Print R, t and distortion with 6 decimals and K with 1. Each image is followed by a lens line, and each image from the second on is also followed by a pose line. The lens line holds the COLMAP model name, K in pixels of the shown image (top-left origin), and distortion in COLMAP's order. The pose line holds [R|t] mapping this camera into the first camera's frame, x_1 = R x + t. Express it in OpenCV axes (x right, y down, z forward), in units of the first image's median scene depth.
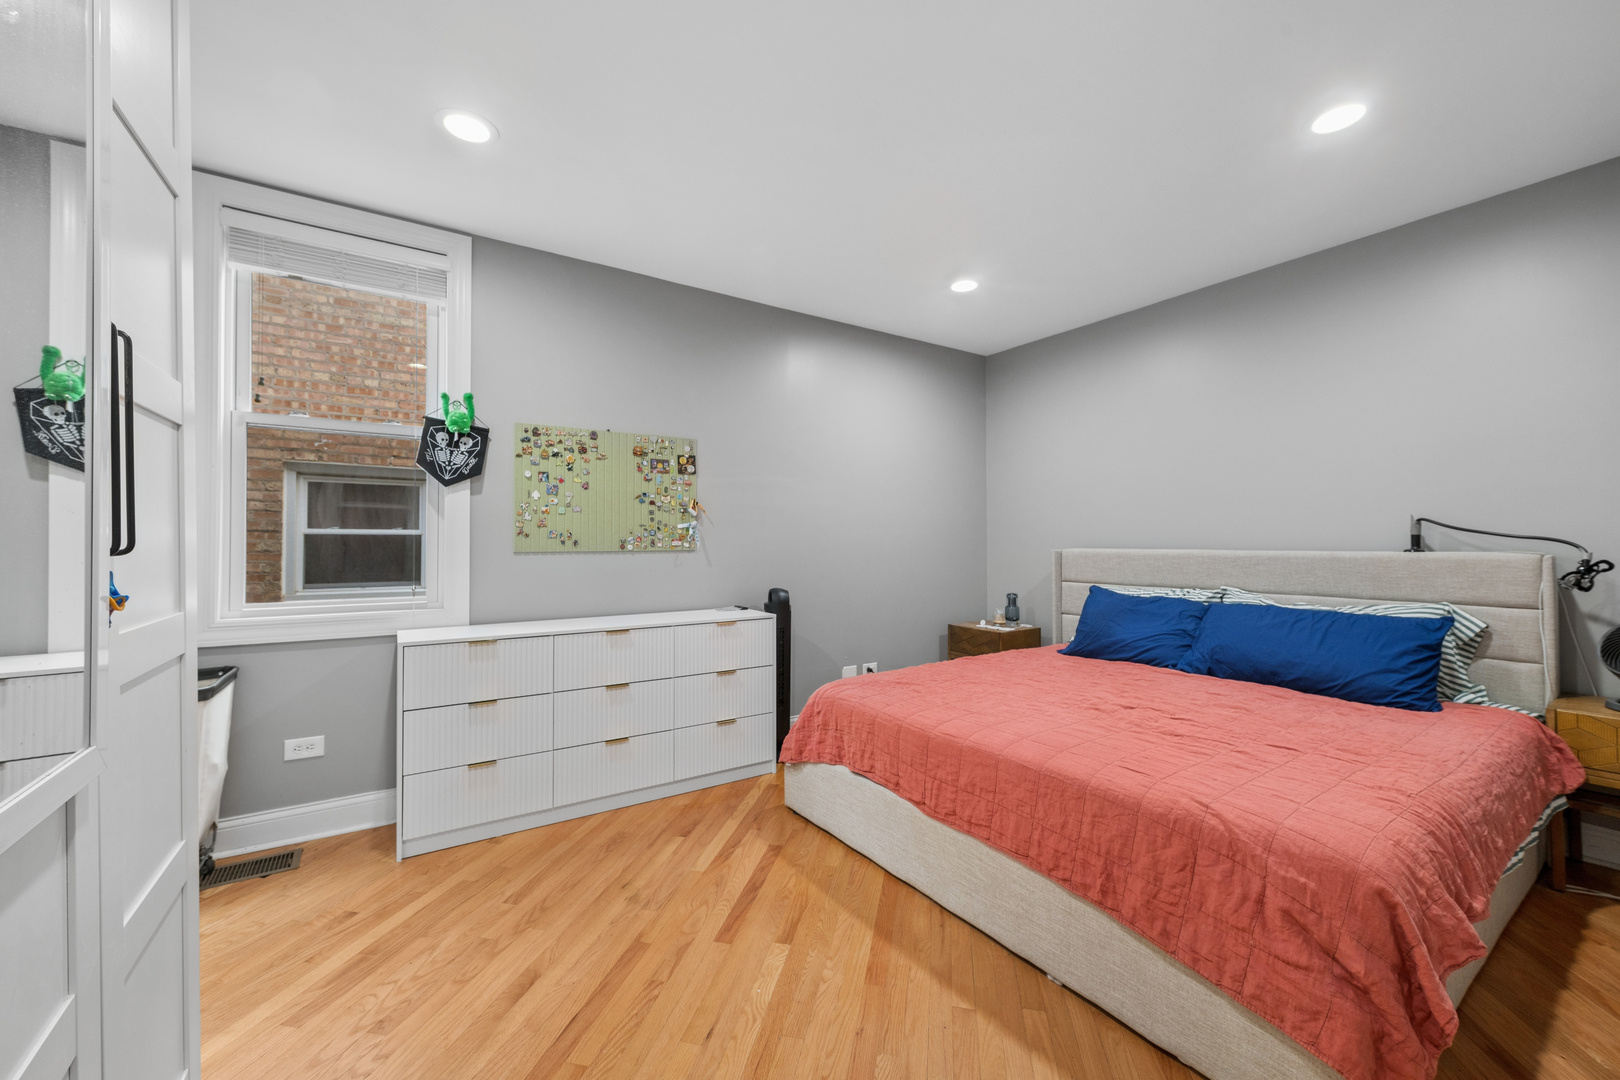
lens RADIAL K [[638.9, 0, 810.0], [0, 638.9, 540.0], [0, 0, 1]] dist [-0.000072, -0.000051]
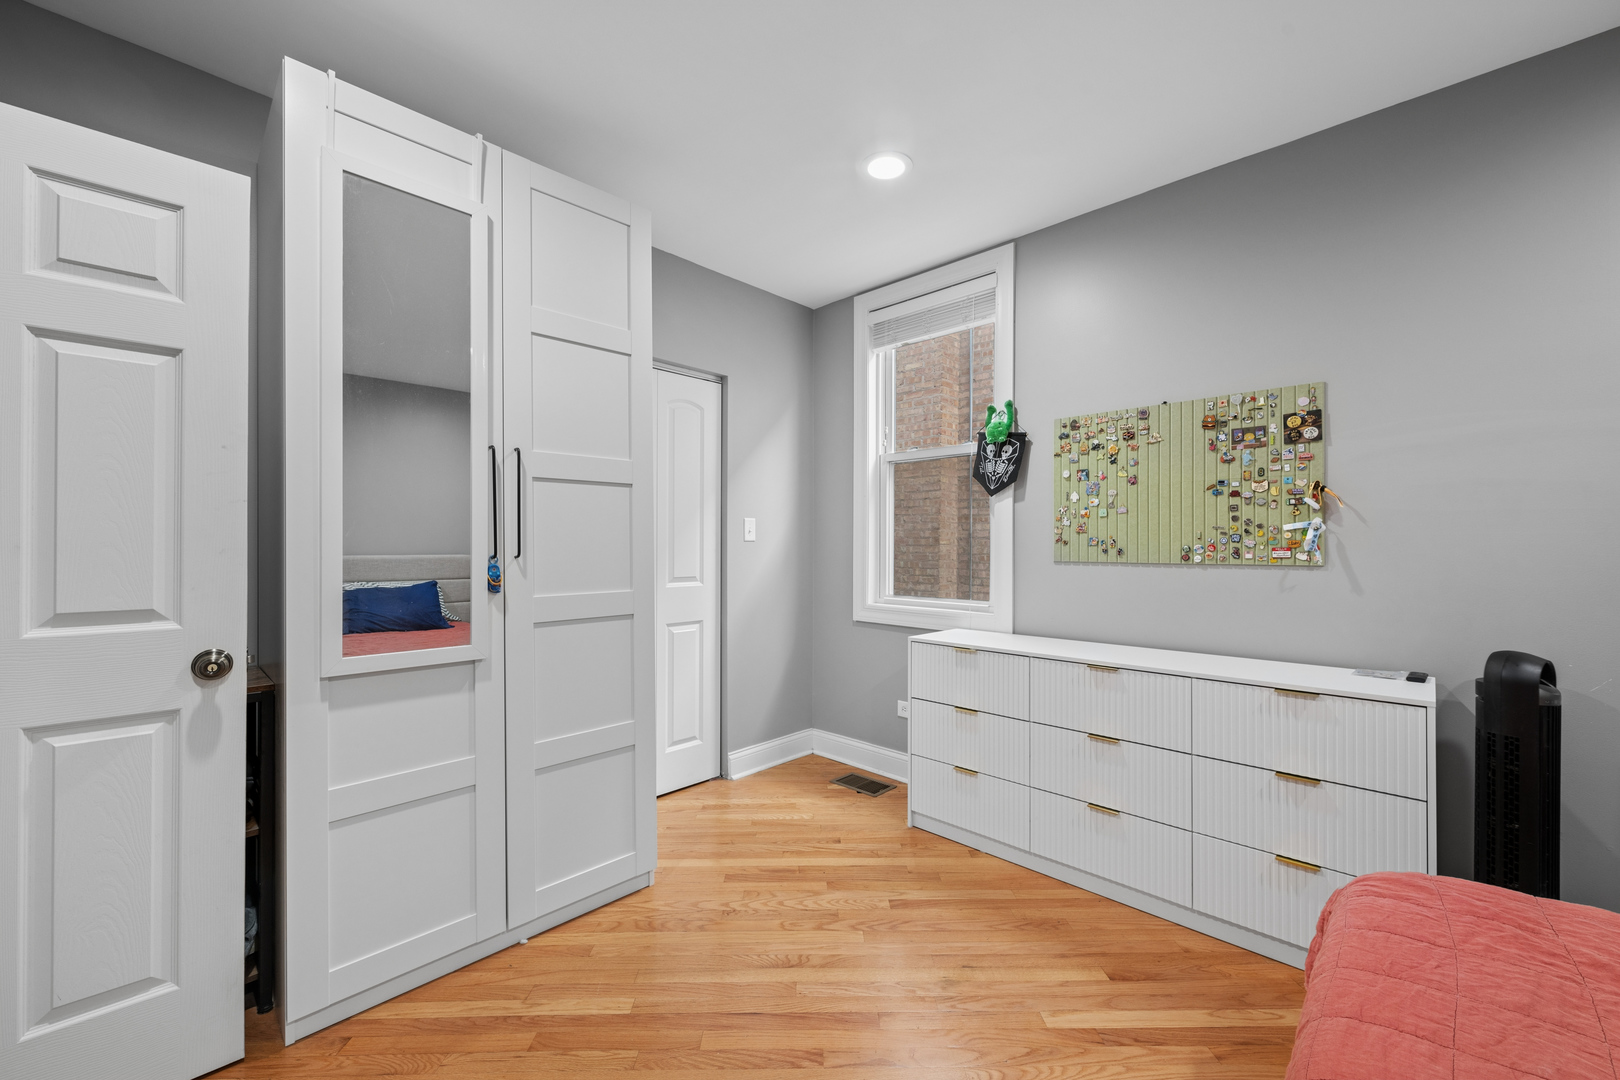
lens RADIAL K [[638.9, 0, 810.0], [0, 638.9, 540.0], [0, 0, 1]] dist [-0.000072, -0.000051]
pose [[0.210134, -0.003057, -0.977668, 0.346076], [0.005280, 0.999984, -0.001992, -0.010943], [0.977658, -0.004744, 0.210147, 0.447103]]
